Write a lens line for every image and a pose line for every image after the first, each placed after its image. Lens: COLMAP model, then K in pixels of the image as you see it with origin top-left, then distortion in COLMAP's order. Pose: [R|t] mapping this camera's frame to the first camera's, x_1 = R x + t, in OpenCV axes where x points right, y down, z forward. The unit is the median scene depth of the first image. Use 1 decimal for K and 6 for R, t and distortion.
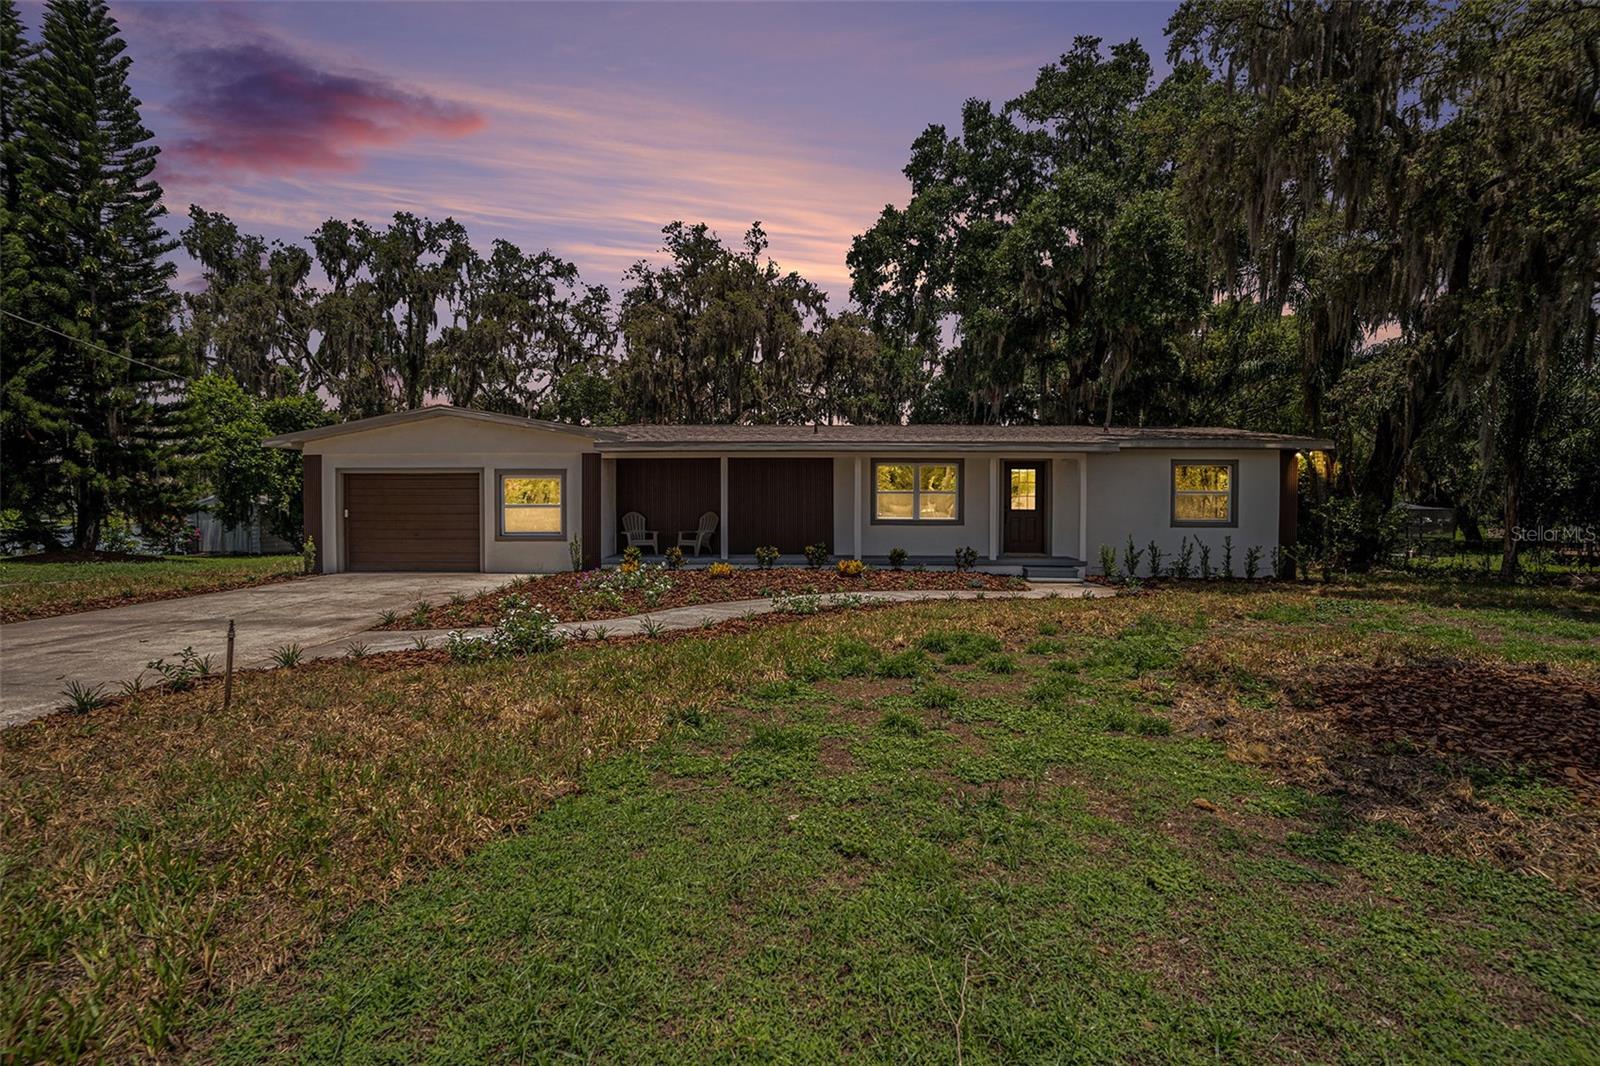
lens RADIAL K [[793.7, 0, 788.9], [0, 793.7, 515.9], [0, 0, 1]] dist [-0.041402, 0.027585]
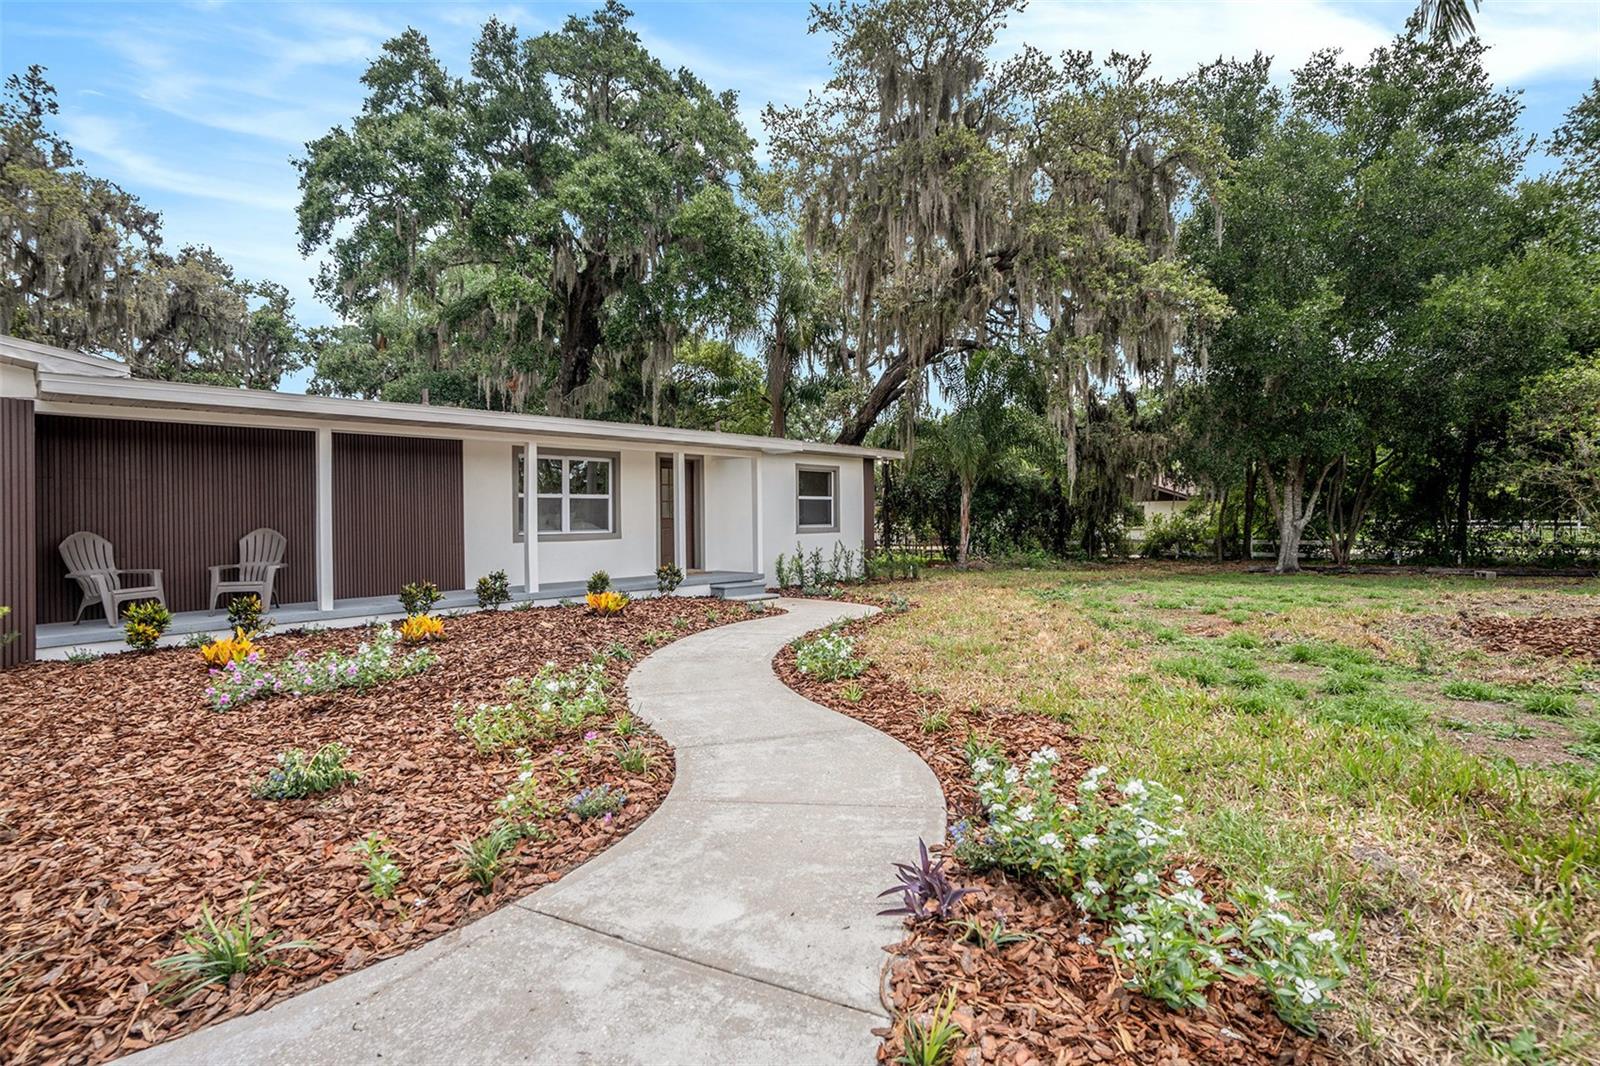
lens RADIAL K [[802.8, 0, 815.3], [0, 802.8, 509.3], [0, 0, 1]] dist [-0.054713, 0.027737]
pose [[0.654353, -0.005003, 0.756173, -0.146753], [0.021737, 0.999689, -0.012196, -0.001891], [-0.755877, 0.024417, 0.654258, 0.193851]]
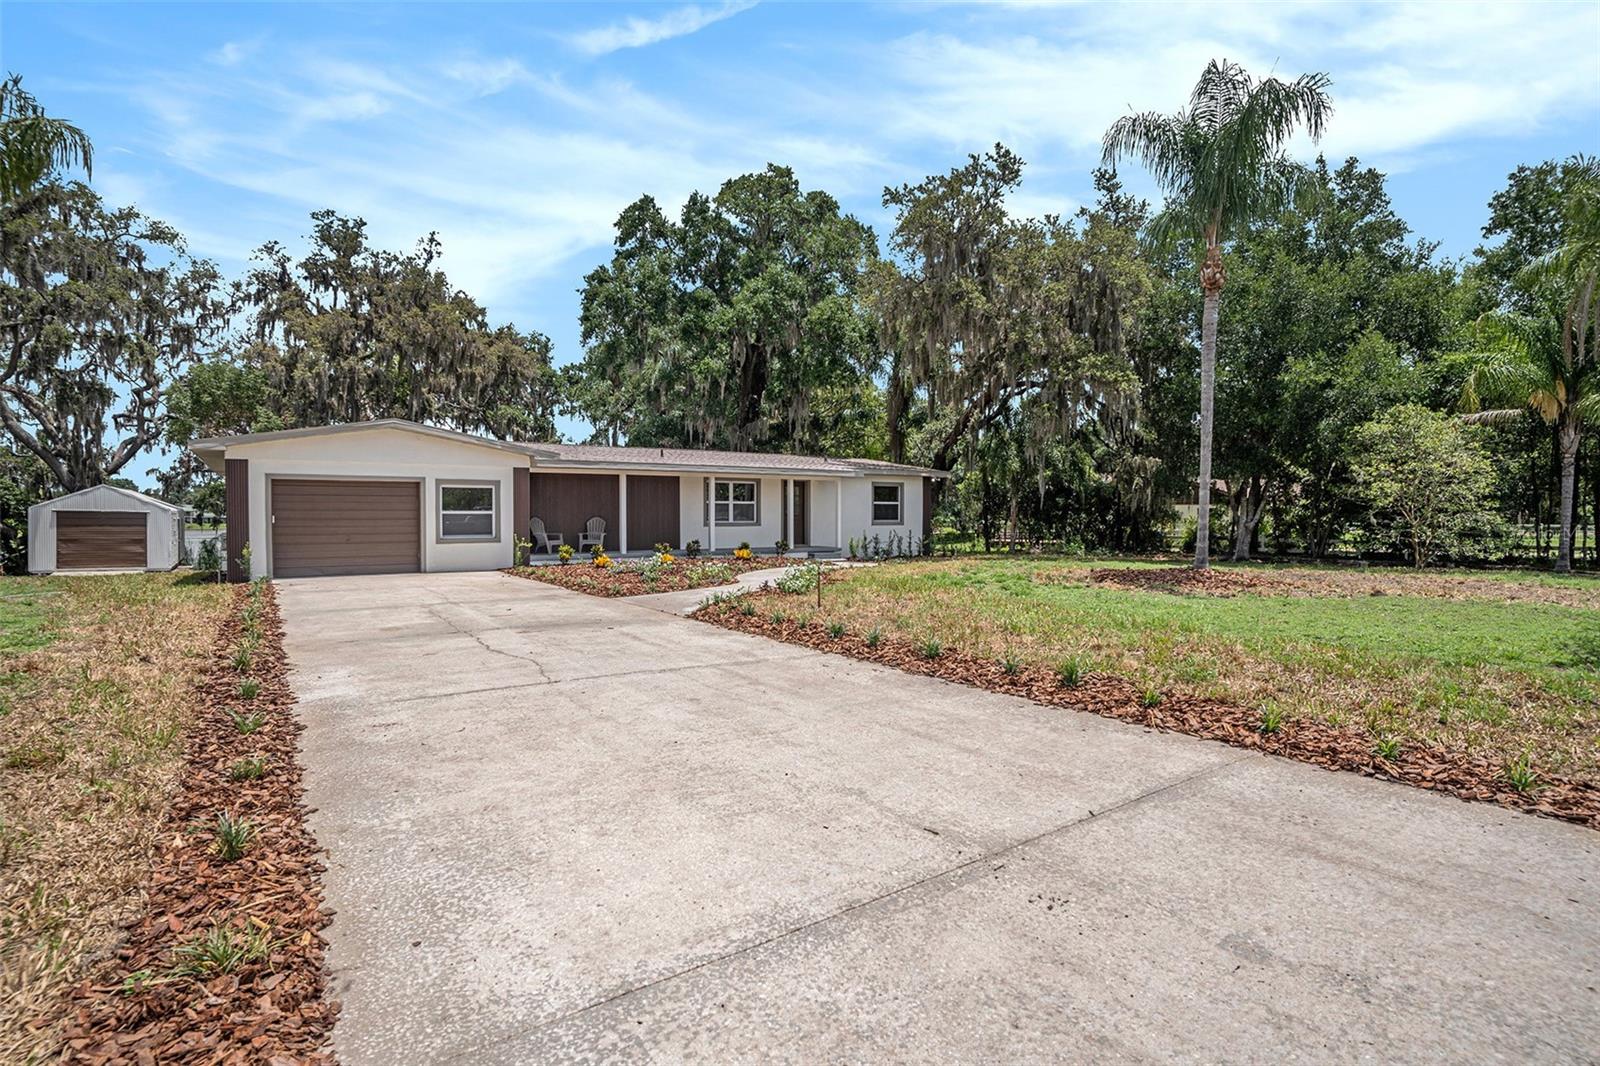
lens RADIAL K [[793.7, 0, 788.9], [0, 793.7, 515.9], [0, 0, 1]] dist [-0.041402, 0.027585]
pose [[0.829780, -0.004355, 0.558074, -0.308929], [0.006181, 0.999980, -0.001387, -0.002113], [-0.558057, 0.004600, 0.829790, -0.123593]]
